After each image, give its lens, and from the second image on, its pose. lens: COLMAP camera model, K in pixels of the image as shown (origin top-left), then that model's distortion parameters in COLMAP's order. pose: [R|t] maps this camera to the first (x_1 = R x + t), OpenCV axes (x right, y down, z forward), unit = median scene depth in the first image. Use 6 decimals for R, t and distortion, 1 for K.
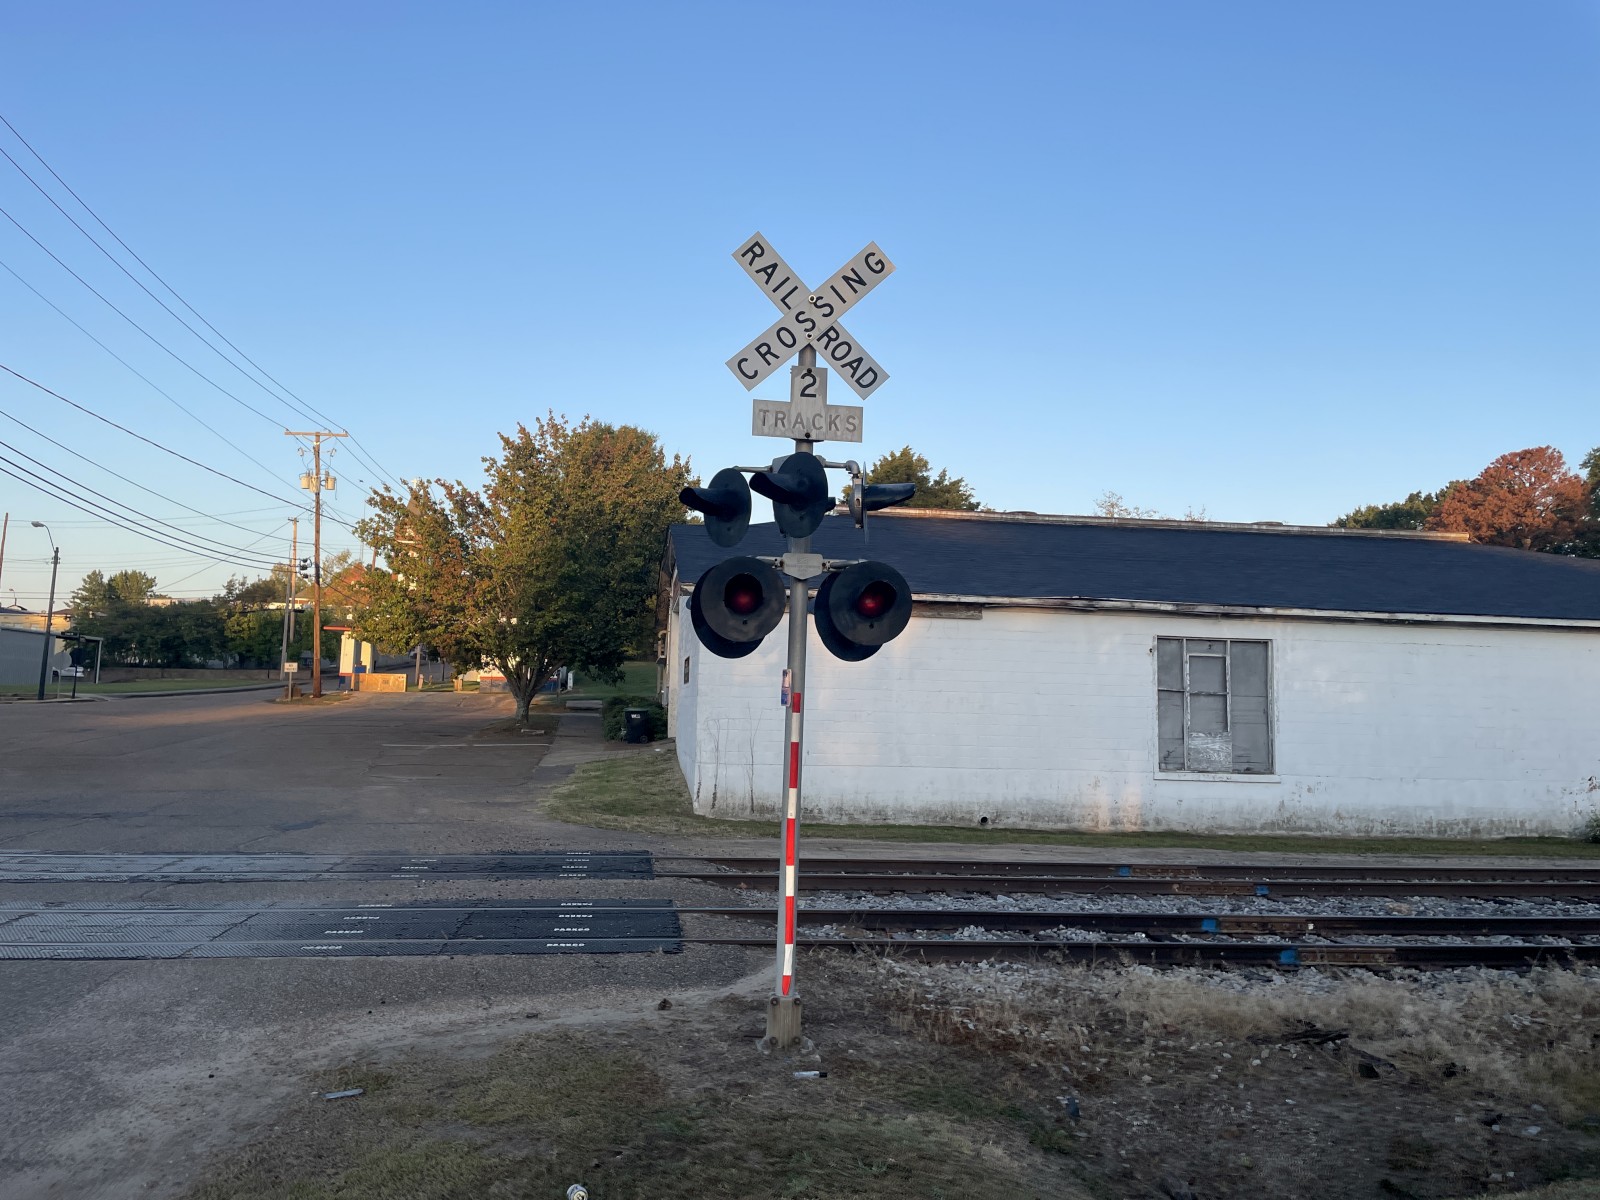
lens RADIAL K [[1197.5, 0, 802.7], [0, 1197.5, 597.6], [0, 0, 1]] dist [0.013715, 0.003243]
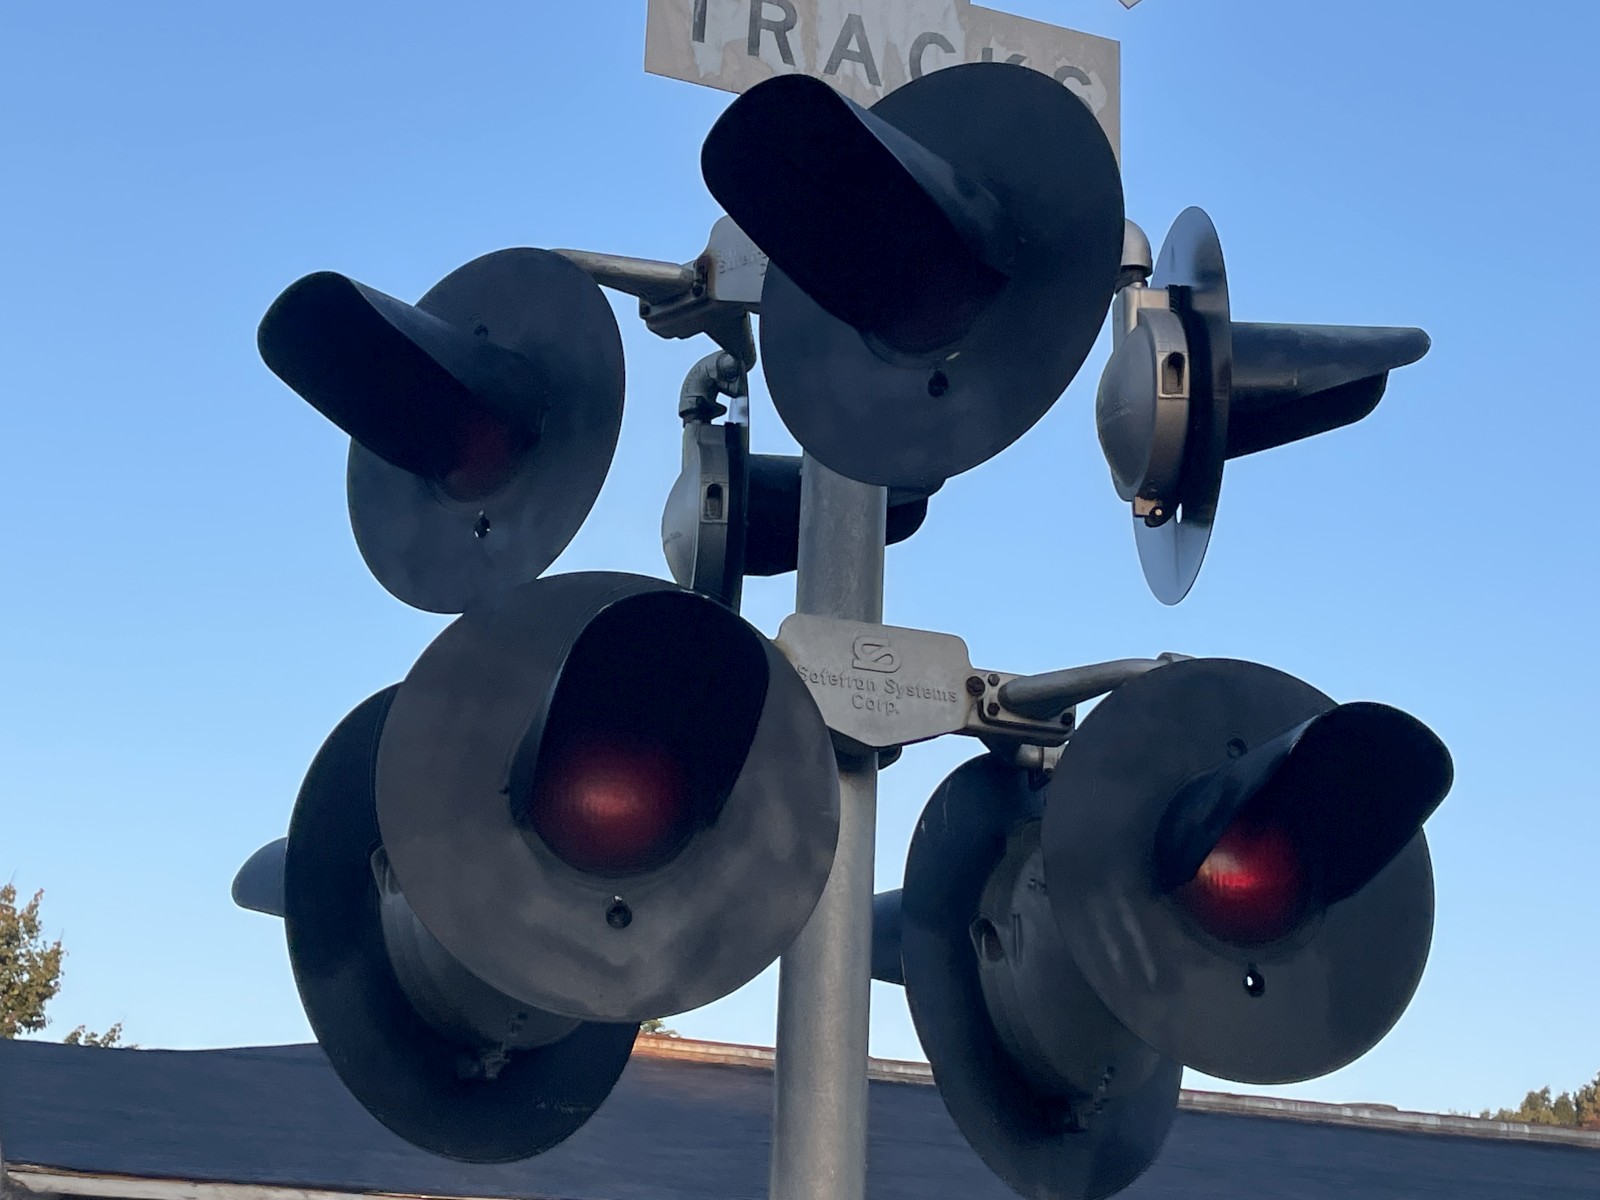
lens RADIAL K [[2523.3, 0, 800.7], [0, 2523.3, 600.0], [0, 0, 1]] dist [0.007485, 0.000000]
pose [[0.977708, 0.080029, 0.194118, -0.093775], [-0.025815, 0.963316, -0.267126, 0.072086], [-0.208375, 0.256160, 0.943908, 0.595590]]
